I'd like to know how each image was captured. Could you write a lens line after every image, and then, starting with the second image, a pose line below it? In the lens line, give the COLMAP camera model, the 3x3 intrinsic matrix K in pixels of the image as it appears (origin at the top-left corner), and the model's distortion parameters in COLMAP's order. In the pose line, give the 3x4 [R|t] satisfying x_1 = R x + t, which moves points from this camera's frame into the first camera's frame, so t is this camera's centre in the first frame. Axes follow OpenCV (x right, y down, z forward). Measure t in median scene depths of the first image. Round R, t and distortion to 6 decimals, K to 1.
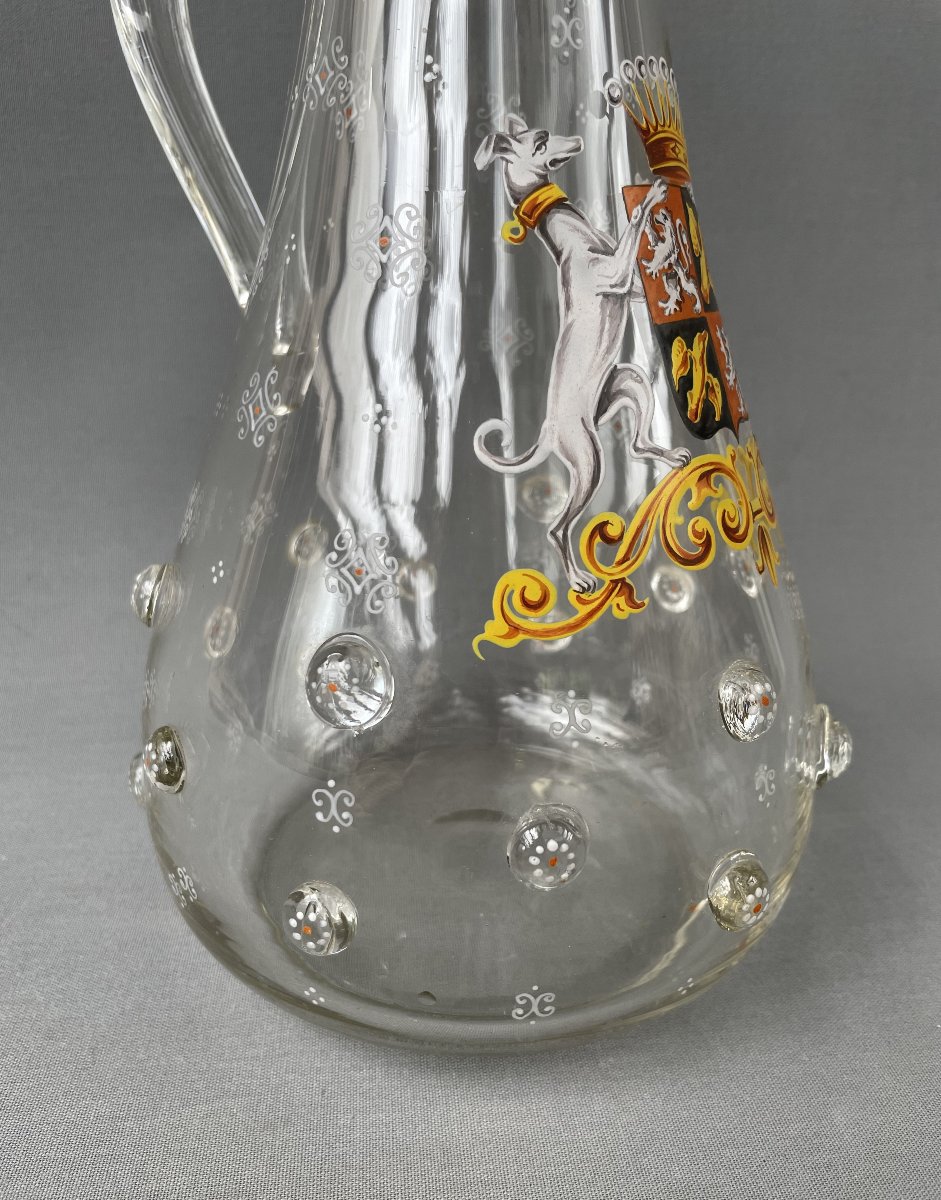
lens RADIAL K [[1004.6, 0, 470.5], [0, 1004.6, 600.0], [0, 0, 1]] dist [0.050923, -0.000725]
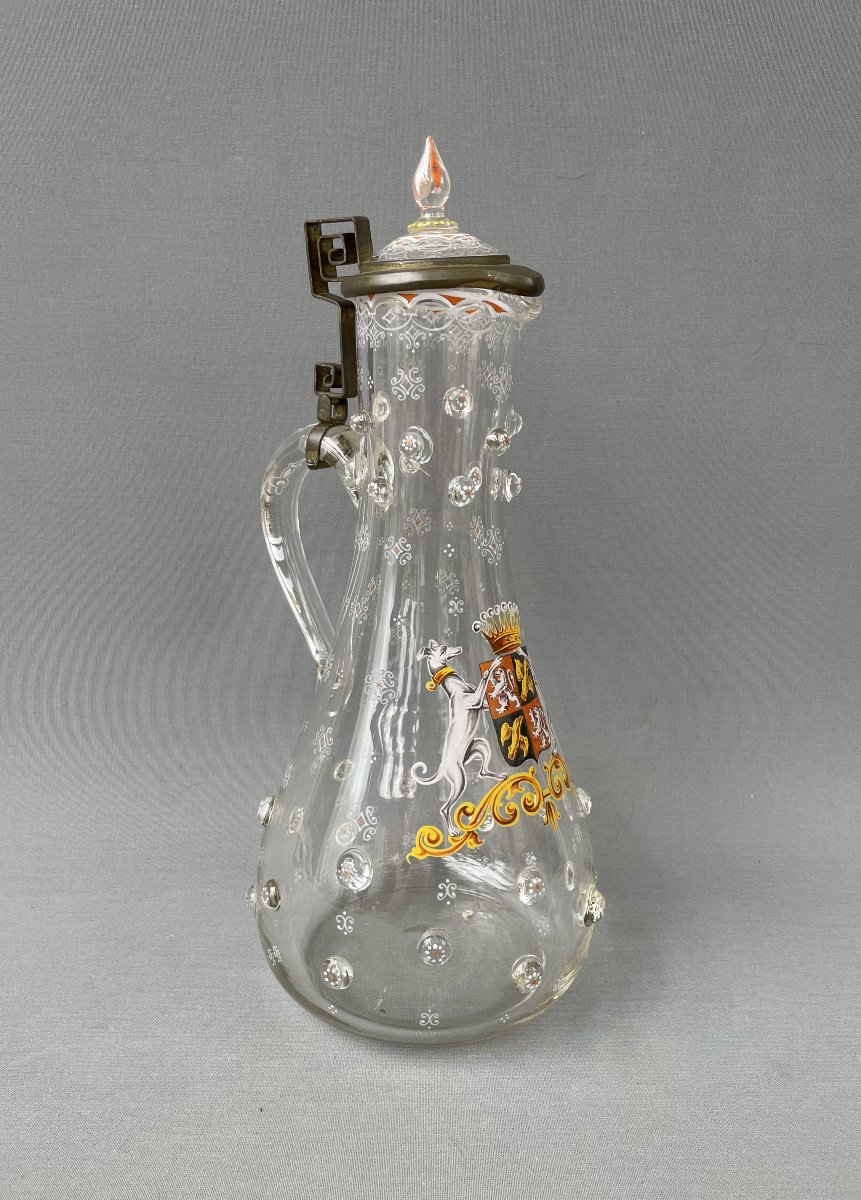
lens RADIAL K [[1008.7, 0, 434.0], [0, 1008.7, 623.5], [0, 0, 1]] dist [0.075310, 0.001180]
pose [[0.995928, 0.041035, -0.080275, 0.221722], [-0.046490, 0.996649, -0.067301, -0.326111], [0.077244, 0.070759, 0.994498, -1.325434]]
